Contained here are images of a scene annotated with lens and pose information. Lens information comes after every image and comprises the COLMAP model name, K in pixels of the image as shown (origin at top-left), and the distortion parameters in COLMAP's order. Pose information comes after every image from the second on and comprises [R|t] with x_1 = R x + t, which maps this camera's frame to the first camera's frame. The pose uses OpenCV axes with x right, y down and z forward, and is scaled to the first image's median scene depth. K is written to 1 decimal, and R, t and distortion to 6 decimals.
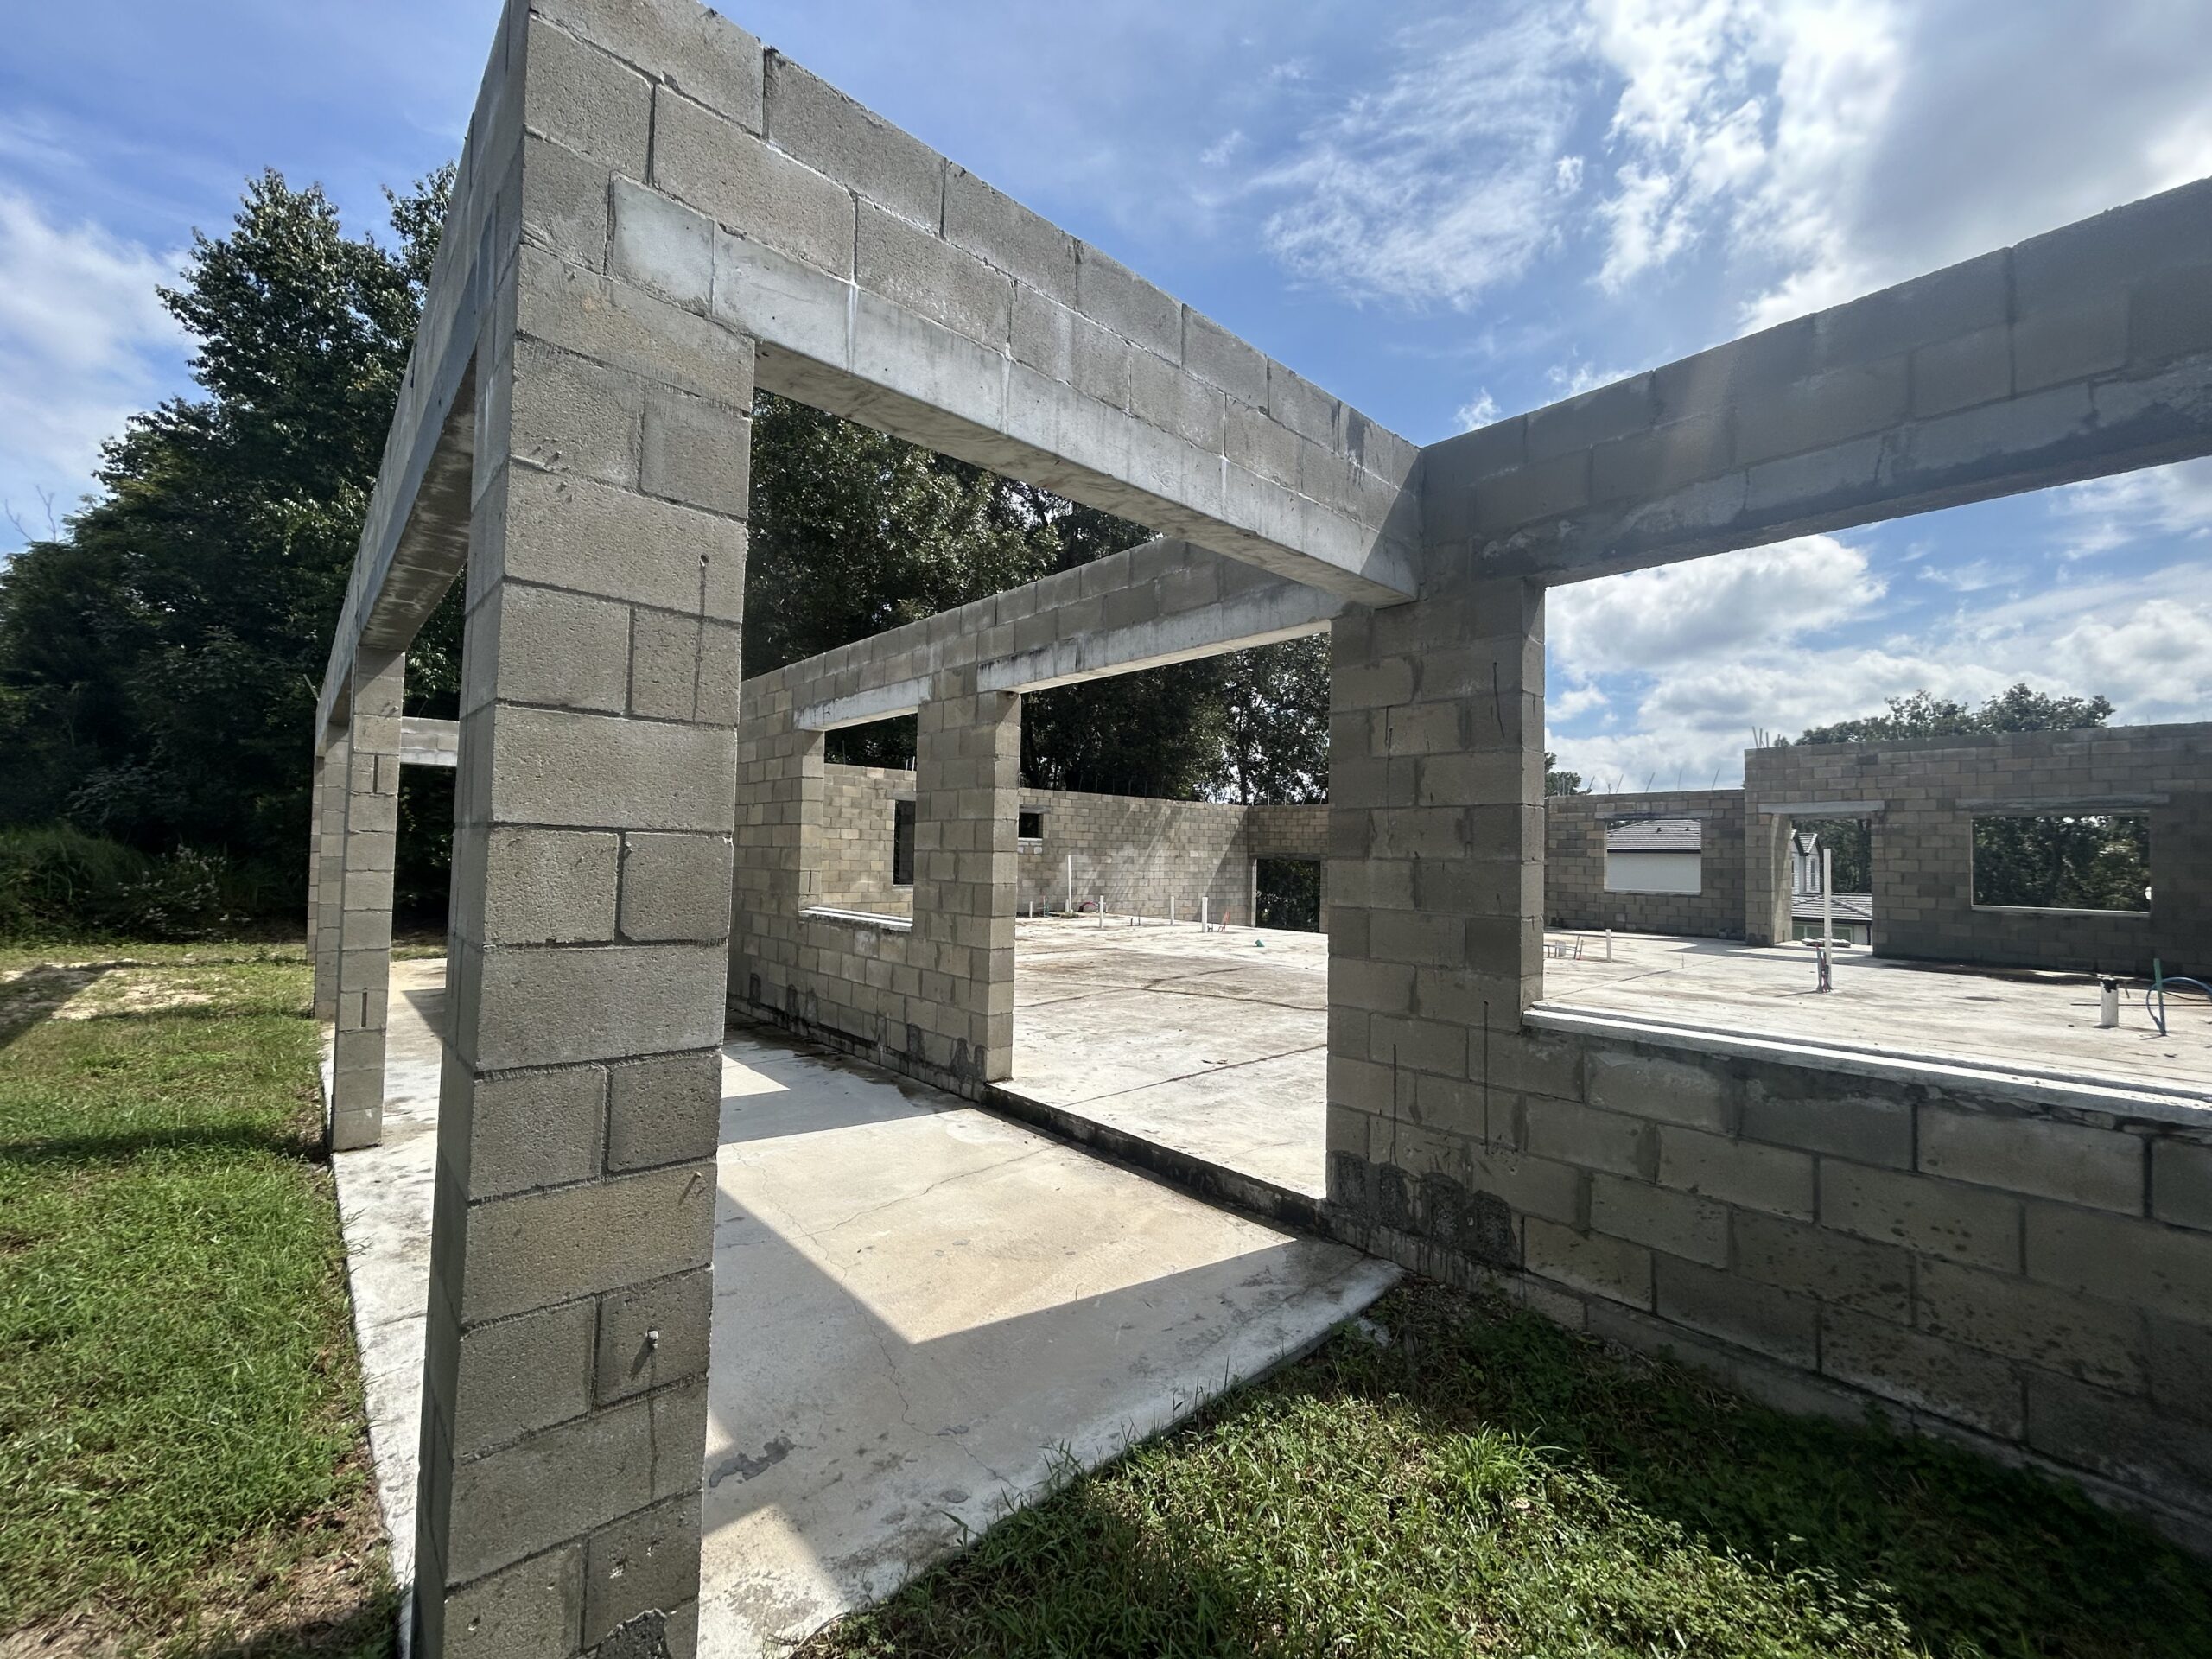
lens RADIAL K [[902.0, 0, 1099.9], [0, 902.0, 823.9], [0, 0, 1]] dist [-0.000222, 0.000832]
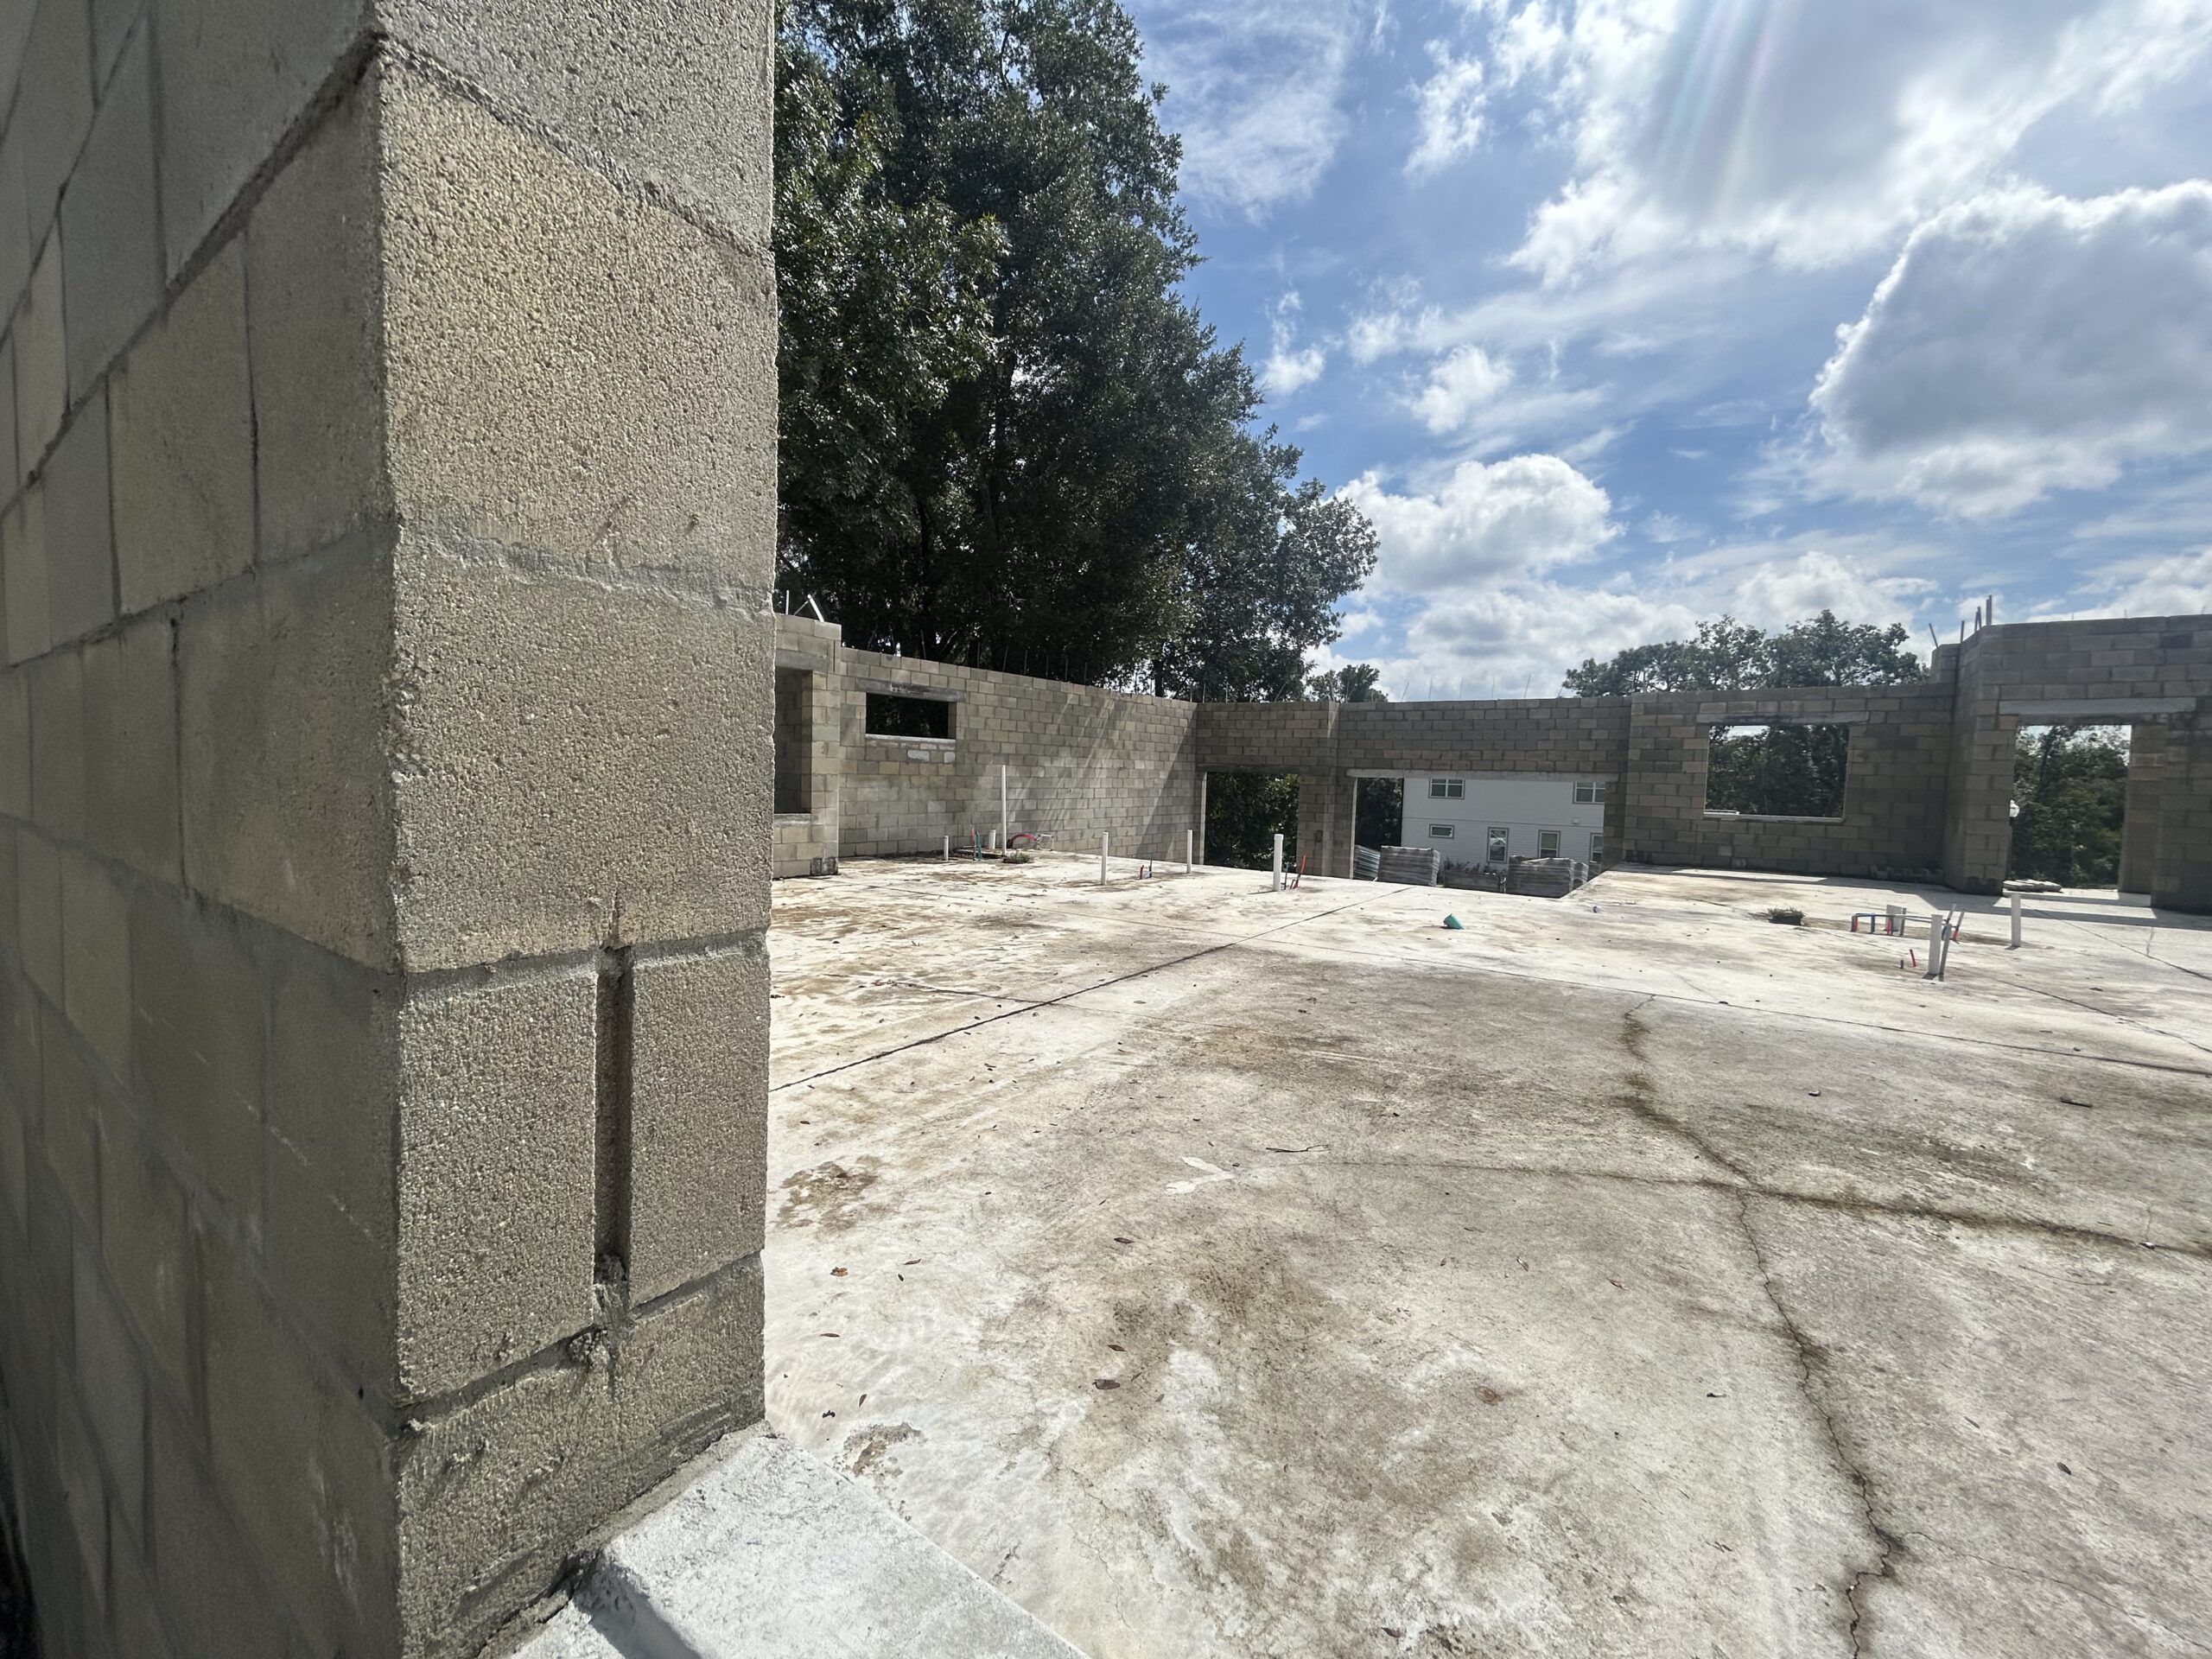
lens RADIAL K [[902.0, 0, 1094.8], [0, 902.0, 833.4], [0, 0, 1]] dist [-0.000222, 0.000832]
pose [[0.976414, -0.008503, 0.215738, -0.428228], [-0.015109, 0.994083, 0.107563, 0.047614], [-0.215377, -0.108286, 0.970509, 1.298981]]
